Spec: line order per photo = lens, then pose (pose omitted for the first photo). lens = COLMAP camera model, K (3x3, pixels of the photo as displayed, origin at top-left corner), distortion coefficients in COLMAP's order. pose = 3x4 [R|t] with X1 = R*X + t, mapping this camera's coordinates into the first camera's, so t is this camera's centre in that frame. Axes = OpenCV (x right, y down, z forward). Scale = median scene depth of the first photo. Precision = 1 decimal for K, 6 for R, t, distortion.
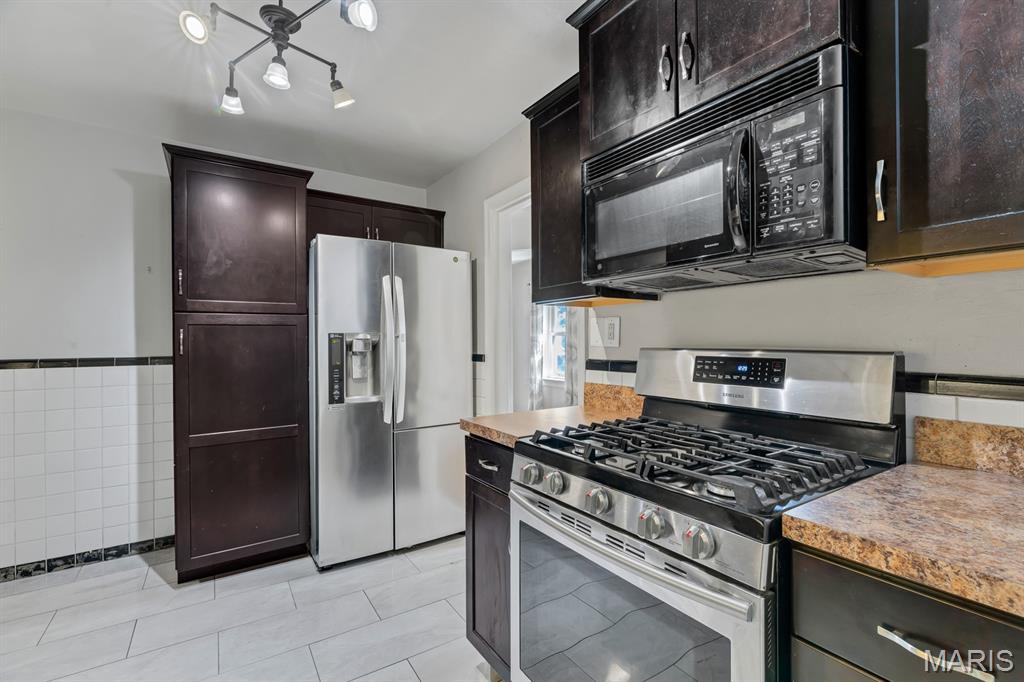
lens RADIAL K [[462.4, 0, 512.0], [0, 462.4, 341.0], [0, 0, 1]] dist [0.003243, 0.000435]
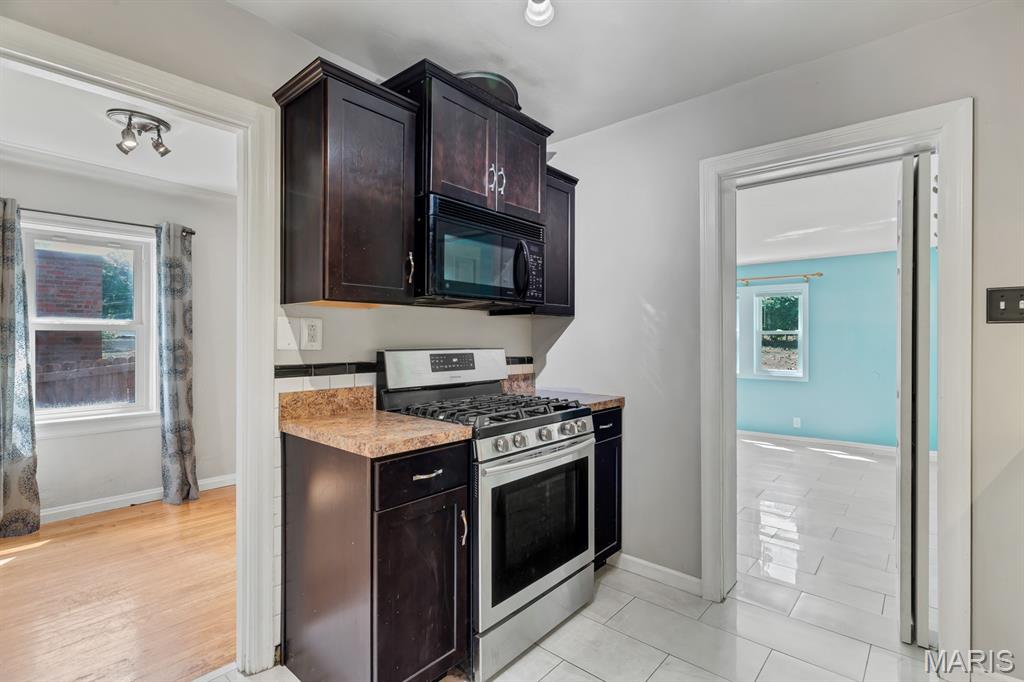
lens RADIAL K [[478.0, 0, 512.0], [0, 478.0, 341.0], [0, 0, 1]] dist [0.001125, 0.000169]
pose [[-0.276444, -0.011443, 0.960962, -1.087658], [-0.012005, 0.999892, 0.008453, -0.023649], [-0.960955, -0.009200, -0.276551, 1.169230]]
